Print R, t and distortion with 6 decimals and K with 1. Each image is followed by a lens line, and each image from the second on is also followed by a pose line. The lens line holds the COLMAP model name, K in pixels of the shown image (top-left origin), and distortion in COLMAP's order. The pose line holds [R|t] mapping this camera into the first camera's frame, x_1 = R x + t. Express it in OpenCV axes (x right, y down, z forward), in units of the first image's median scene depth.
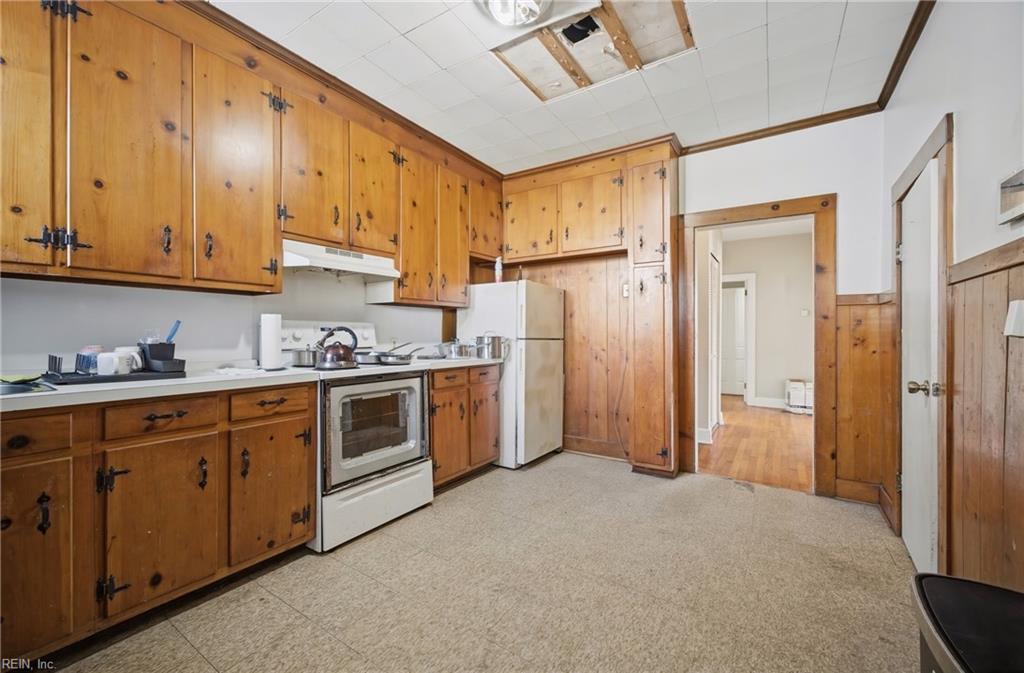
lens RADIAL K [[407.1, 0, 512.5], [0, 407.1, 334.9], [0, 0, 1]] dist [-0.000516, 0.000272]
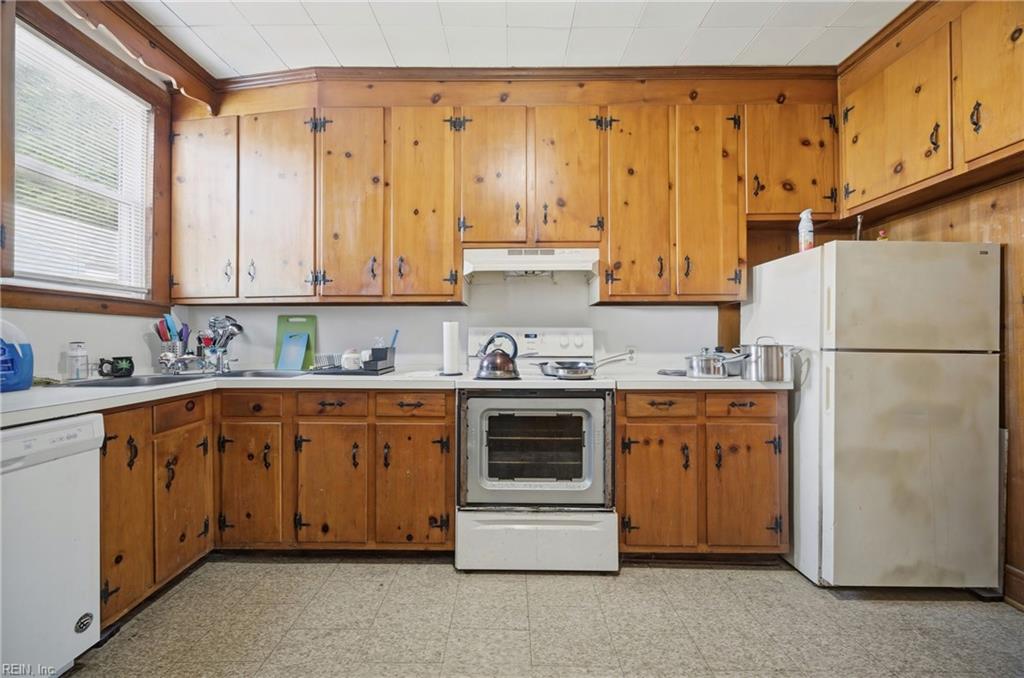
lens RADIAL K [[407.1, 0, 511.4], [0, 407.1, 335.7], [0, 0, 1]] dist [-0.000516, 0.000272]
pose [[0.543292, -0.008617, -0.839500, 0.322526], [-0.002314, 0.999928, -0.011761, -0.002504], [0.839541, 0.008332, 0.543233, 0.457321]]
